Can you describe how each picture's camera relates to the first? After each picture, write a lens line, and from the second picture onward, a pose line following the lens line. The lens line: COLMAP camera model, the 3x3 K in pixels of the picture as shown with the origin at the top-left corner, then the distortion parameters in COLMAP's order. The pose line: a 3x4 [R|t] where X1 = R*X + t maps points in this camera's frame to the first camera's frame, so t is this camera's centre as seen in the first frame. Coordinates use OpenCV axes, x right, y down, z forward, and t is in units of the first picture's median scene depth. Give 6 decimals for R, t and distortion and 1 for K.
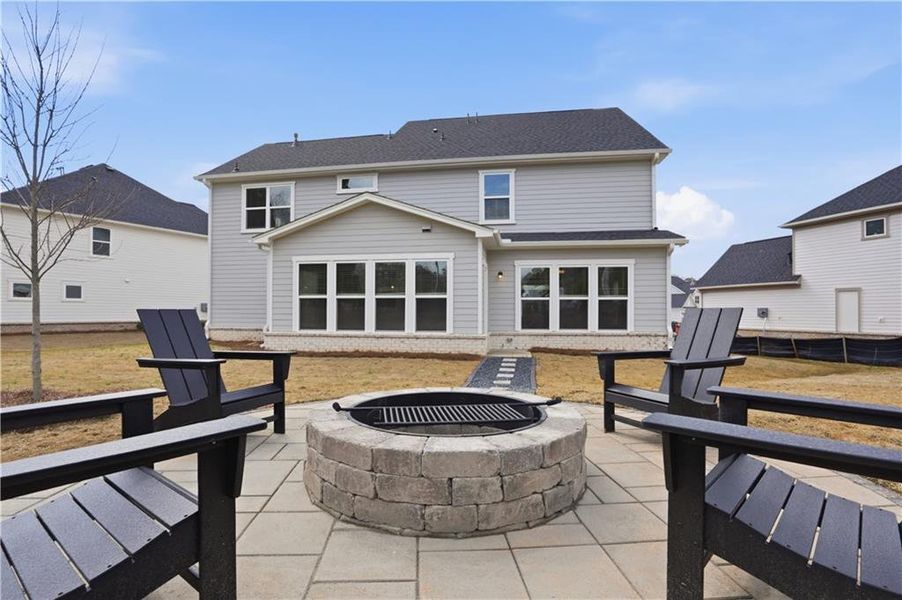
lens RADIAL K [[446.0, 0, 451.8], [0, 446.0, 302.4], [0, 0, 1]] dist [-0.055754, 0.027332]
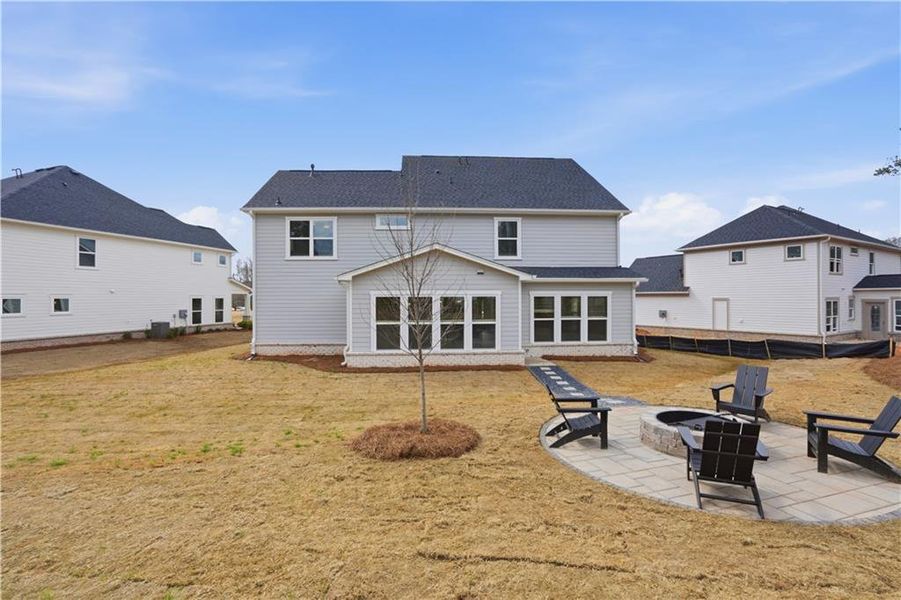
lens RADIAL K [[436.5, 0, 446.4], [0, 436.5, 288.5], [0, 0, 1]] dist [-0.033358, -0.000358]
pose [[0.972302, -0.002231, 0.233718, -0.384898], [0.000425, 0.999970, 0.007776, -0.105365], [-0.233728, -0.007461, 0.972273, -0.206487]]
